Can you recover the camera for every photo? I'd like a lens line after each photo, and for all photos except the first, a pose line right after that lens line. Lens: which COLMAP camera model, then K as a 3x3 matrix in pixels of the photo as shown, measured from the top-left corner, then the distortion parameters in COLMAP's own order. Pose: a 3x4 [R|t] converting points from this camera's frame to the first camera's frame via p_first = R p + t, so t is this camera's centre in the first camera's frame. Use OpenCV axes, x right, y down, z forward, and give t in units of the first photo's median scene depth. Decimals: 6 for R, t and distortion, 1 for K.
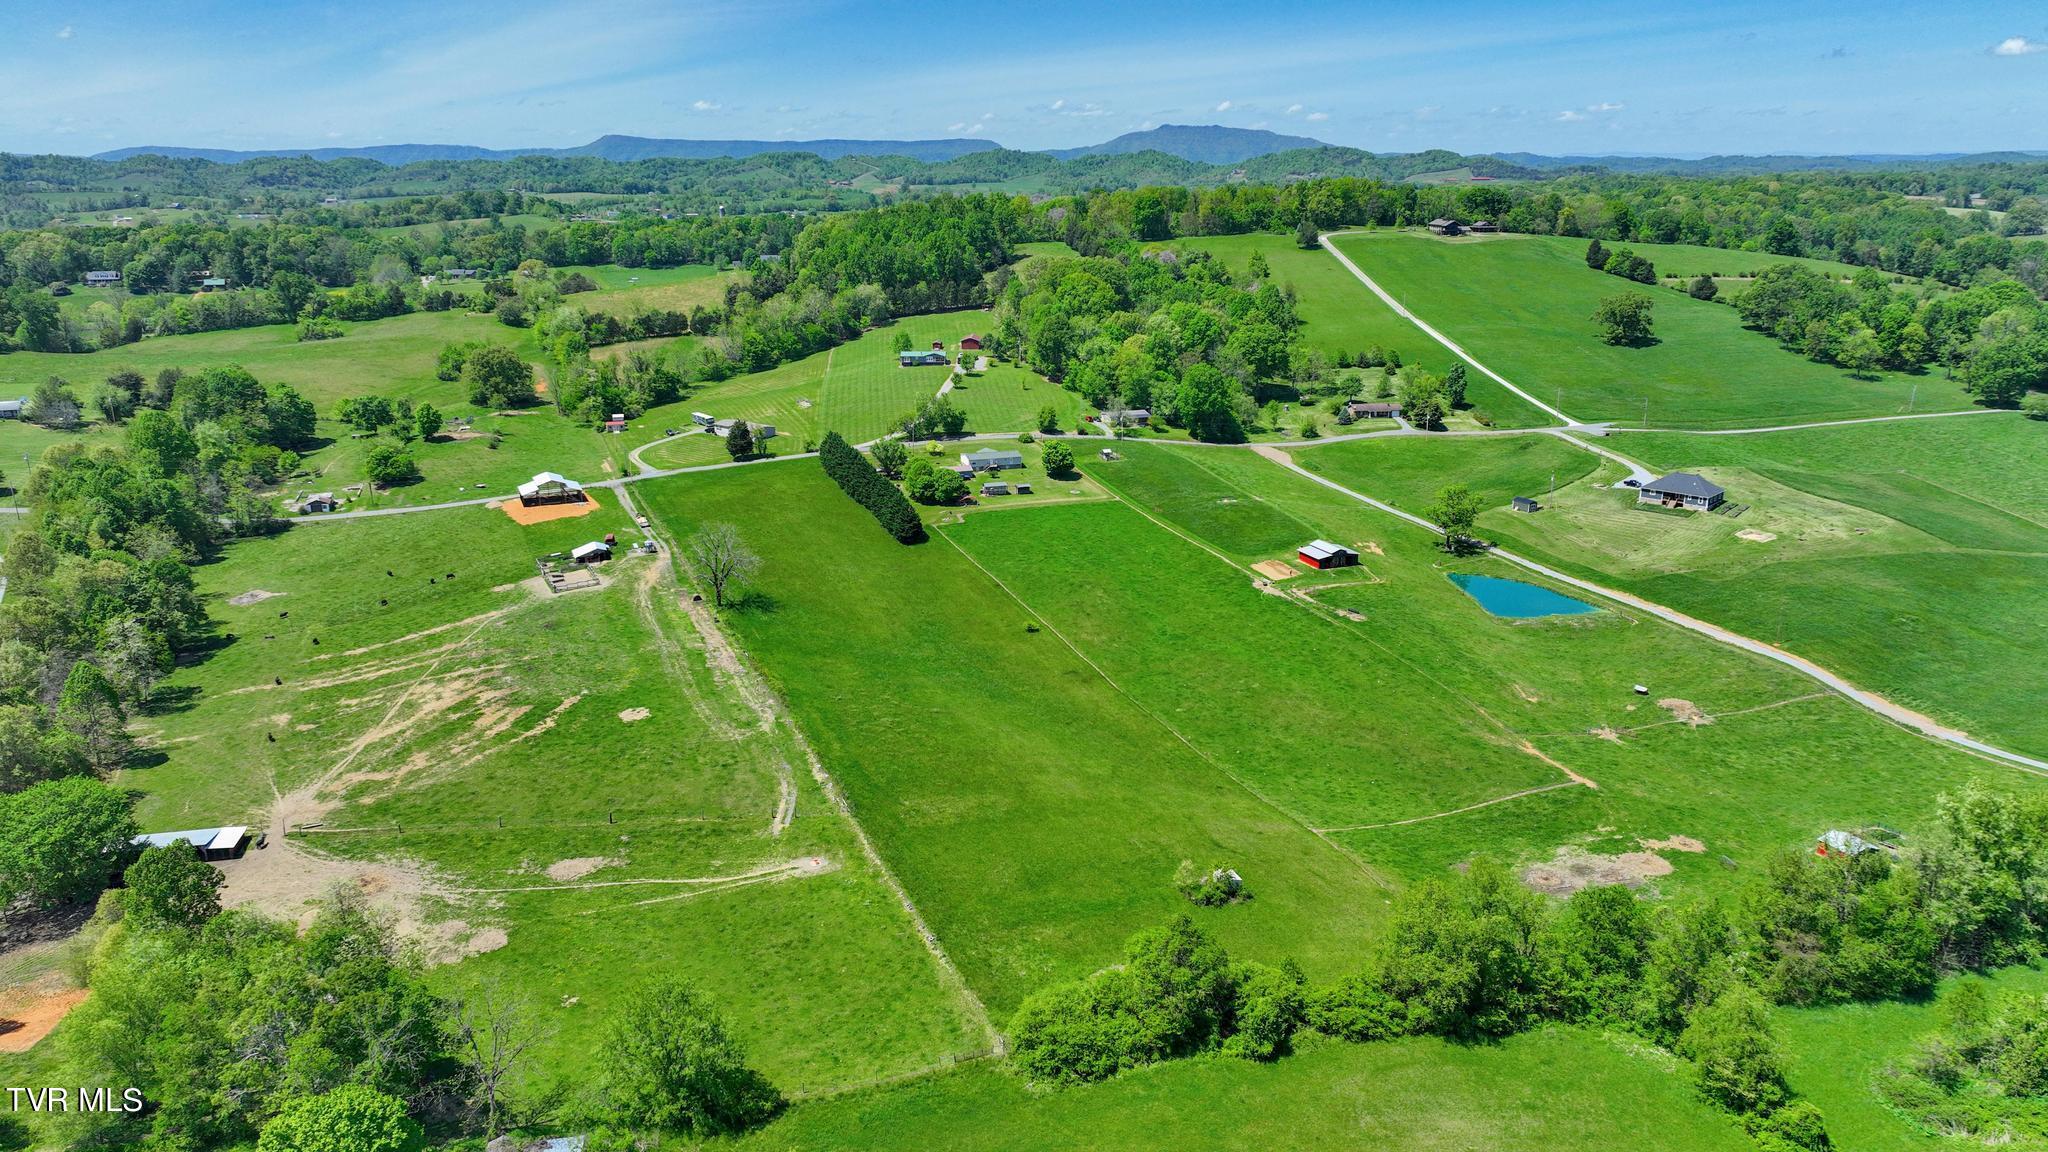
lens RADIAL K [[1442.0, 0, 1016.7], [0, 1442.0, 579.7], [0, 0, 1]] dist [0.004744, 0.008664]
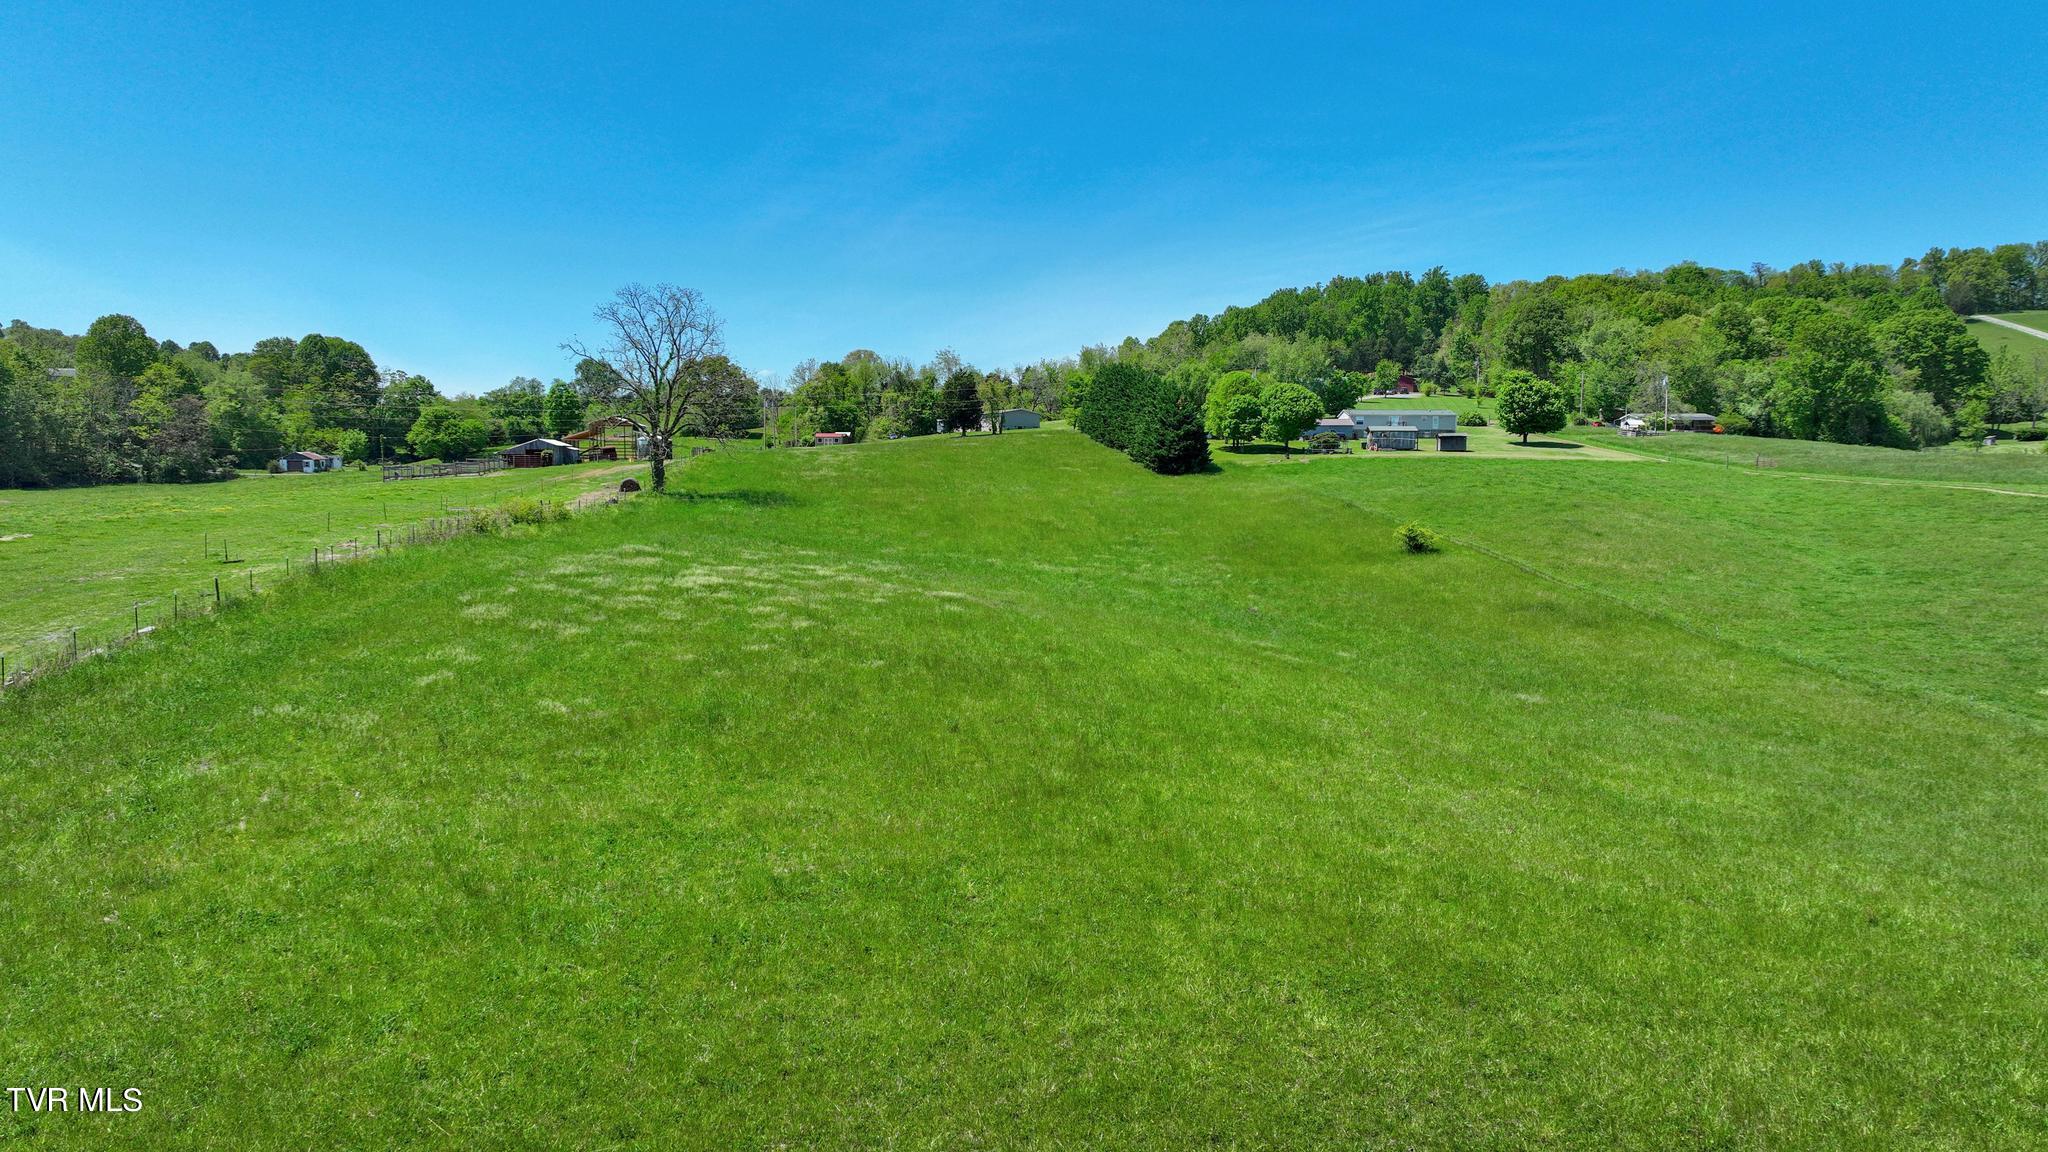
lens RADIAL K [[1442.0, 0, 1030.0], [0, 1442.0, 569.0], [0, 0, 1]] dist [0.004744, 0.008664]
pose [[0.948826, 0.031165, -0.314257, 0.028311], [-0.098017, 0.975036, -0.199242, 0.107532], [0.300202, 0.219849, 0.928195, 0.616647]]
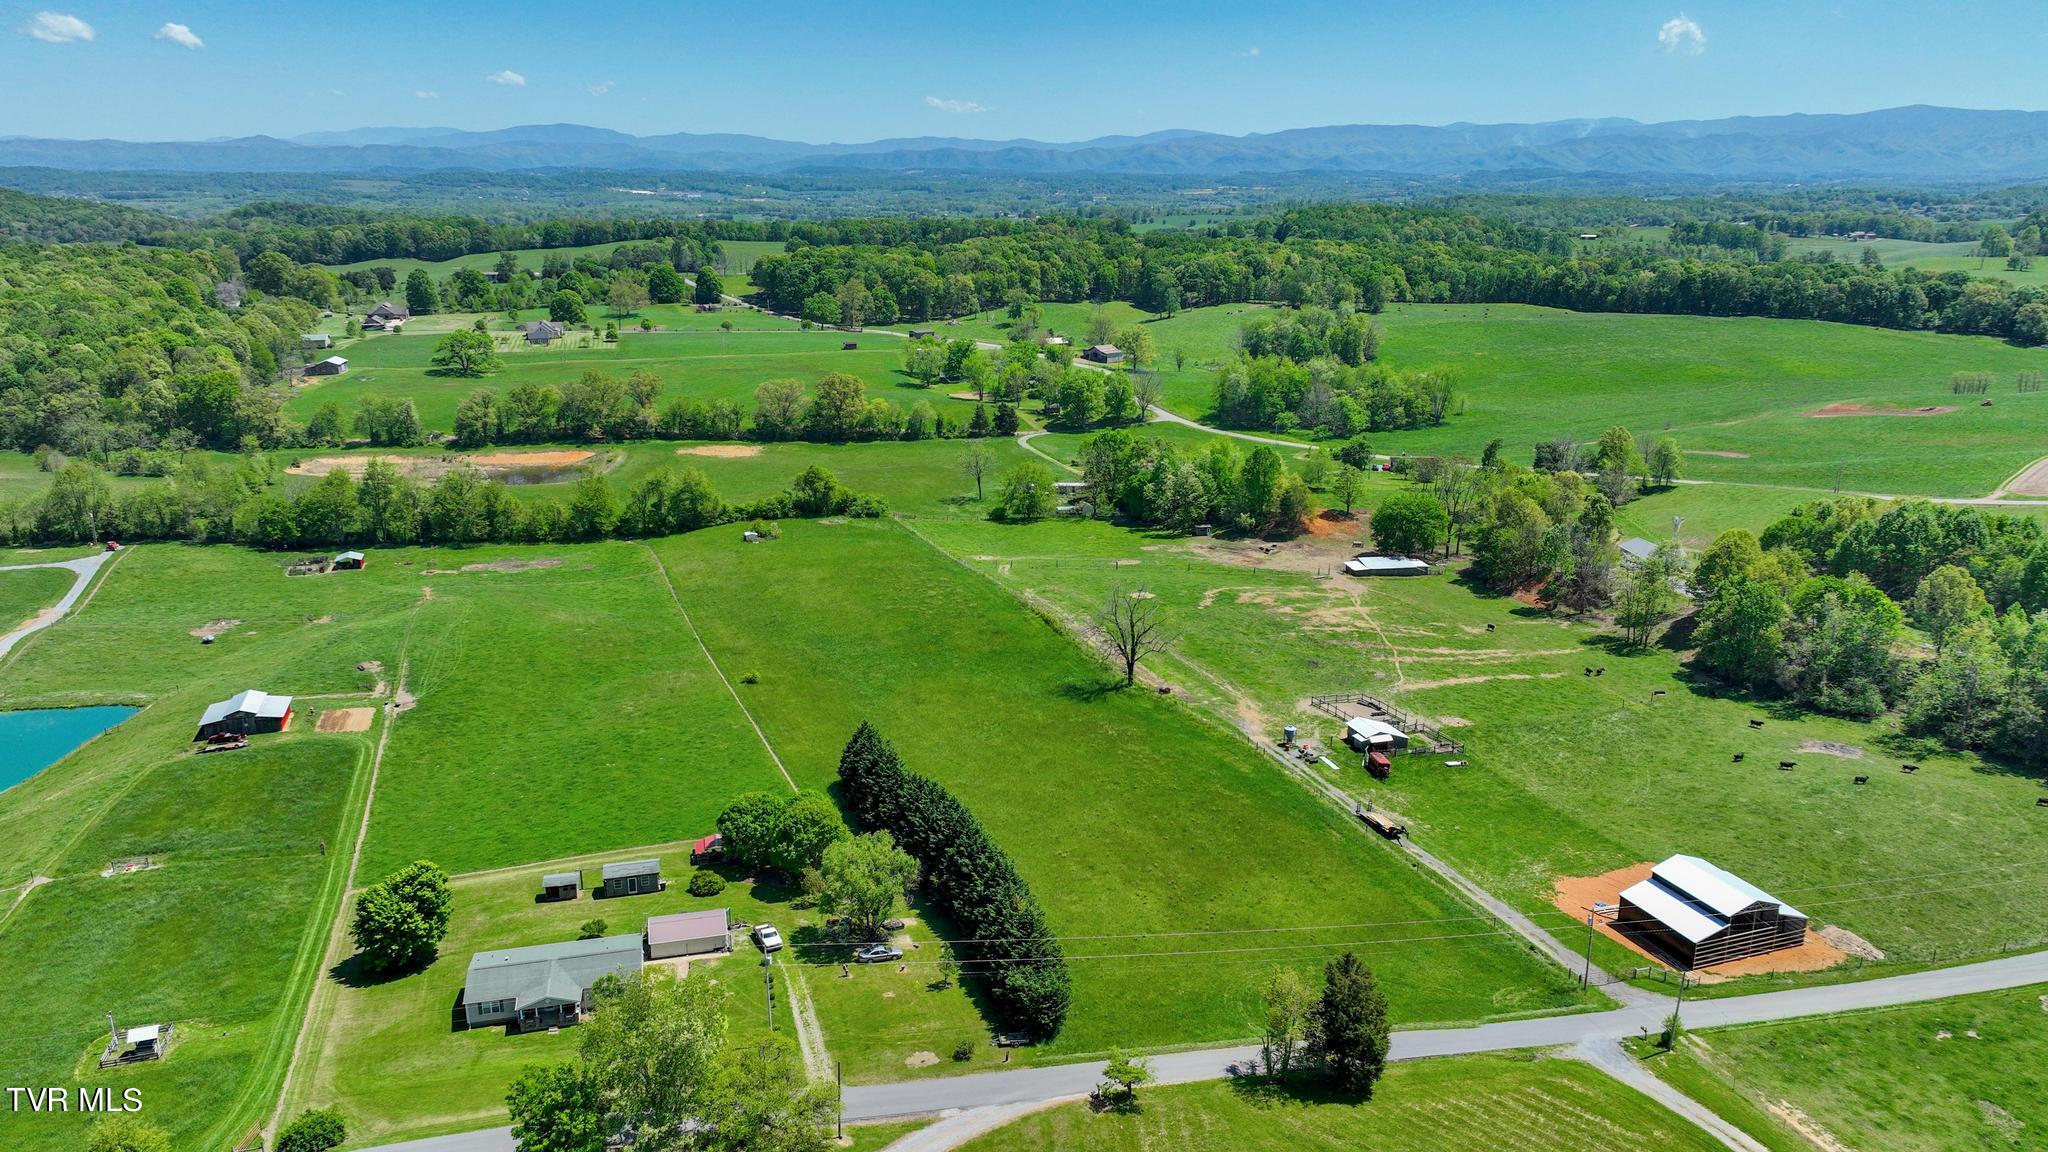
lens RADIAL K [[1442.0, 0, 1029.1], [0, 1442.0, 580.9], [0, 0, 1]] dist [0.004744, 0.008664]
pose [[-0.997930, -0.016521, 0.062145, -0.188869], [0.019545, 0.842778, 0.537906, -0.432968], [-0.061261, 0.538007, -0.840711, 1.551123]]
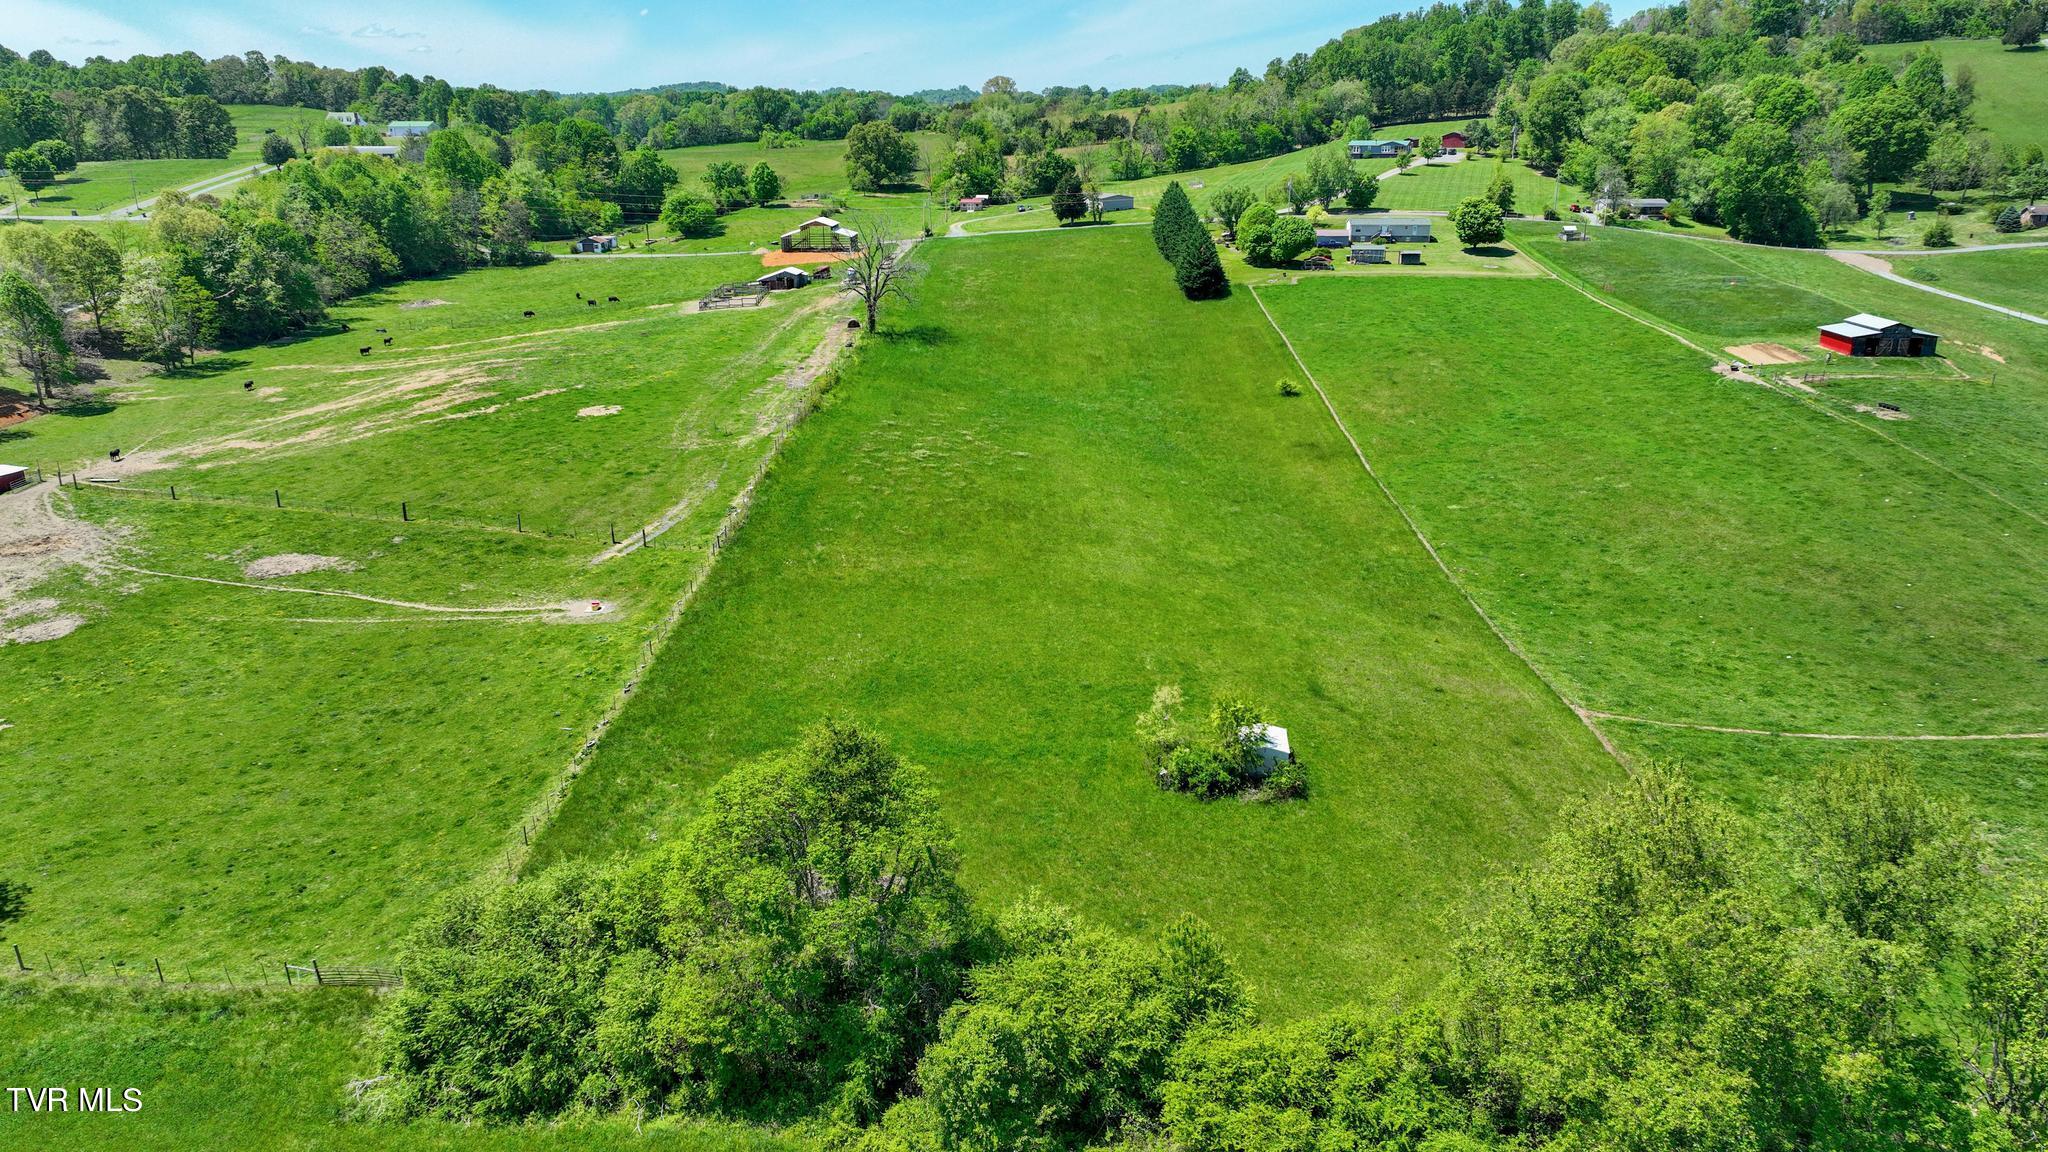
lens RADIAL K [[1442.0, 0, 1026.5], [0, 1442.0, 576.8], [0, 0, 1]] dist [0.004744, 0.008664]
pose [[0.911892, 0.125436, -0.390793, 0.149712], [-0.115053, 0.992102, 0.049974, 0.088863], [0.393975, -0.000609, 0.919121, 0.357422]]
